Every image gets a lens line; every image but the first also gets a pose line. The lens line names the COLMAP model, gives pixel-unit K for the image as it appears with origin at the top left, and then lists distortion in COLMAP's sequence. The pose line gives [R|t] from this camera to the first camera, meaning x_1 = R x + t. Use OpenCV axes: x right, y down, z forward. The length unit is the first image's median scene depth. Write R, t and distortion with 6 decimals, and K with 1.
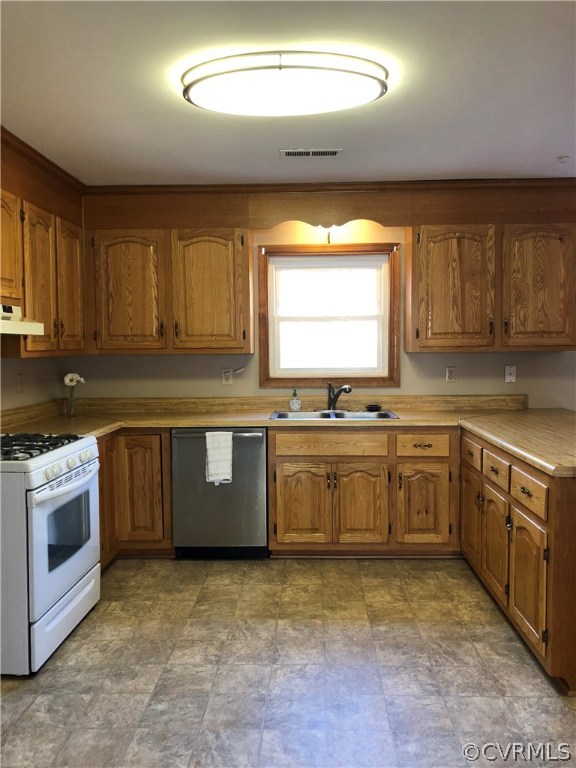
lens RADIAL K [[626.2, 0, 290.4], [0, 626.2, 380.3], [0, 0, 1]] dist [0.035842, -0.051021]
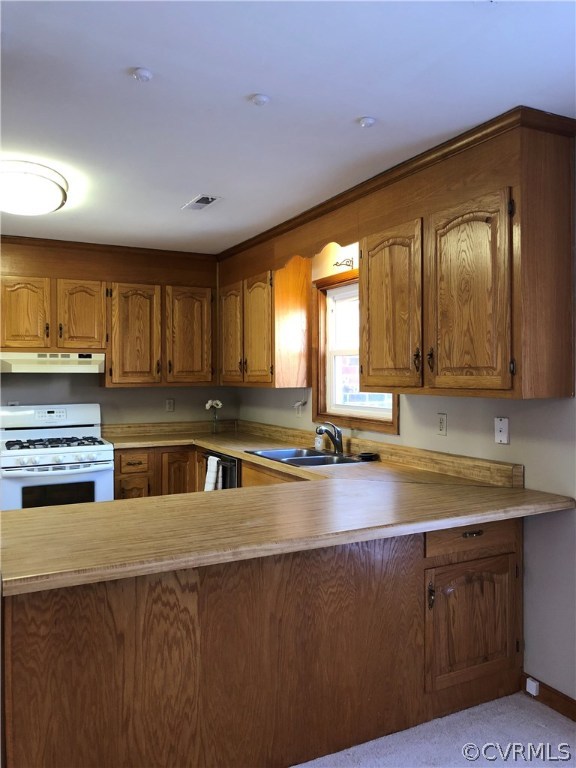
lens RADIAL K [[626.2, 0, 295.0], [0, 626.2, 379.3], [0, 0, 1]] dist [0.035842, -0.051021]
pose [[0.486384, 0.015011, -0.873616, 0.876324], [-0.049486, 0.998721, -0.010391, -0.049133], [0.872342, 0.048286, 0.486505, 0.528674]]
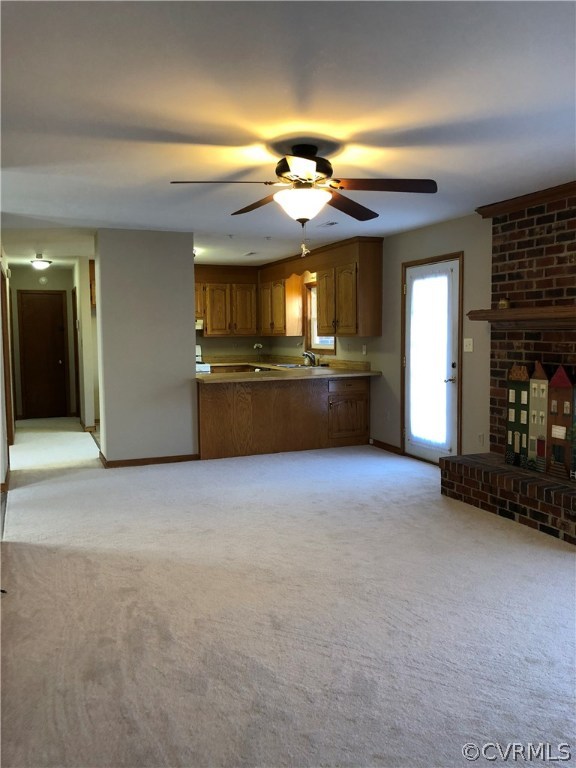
lens RADIAL K [[626.2, 0, 307.2], [0, 626.2, 400.8], [0, 0, 1]] dist [0.035842, -0.051021]
pose [[0.432241, 0.103459, -0.895803, 1.975029], [-0.043470, 0.994632, 0.093898, -0.027501], [0.900710, -0.001646, 0.434419, 0.118662]]
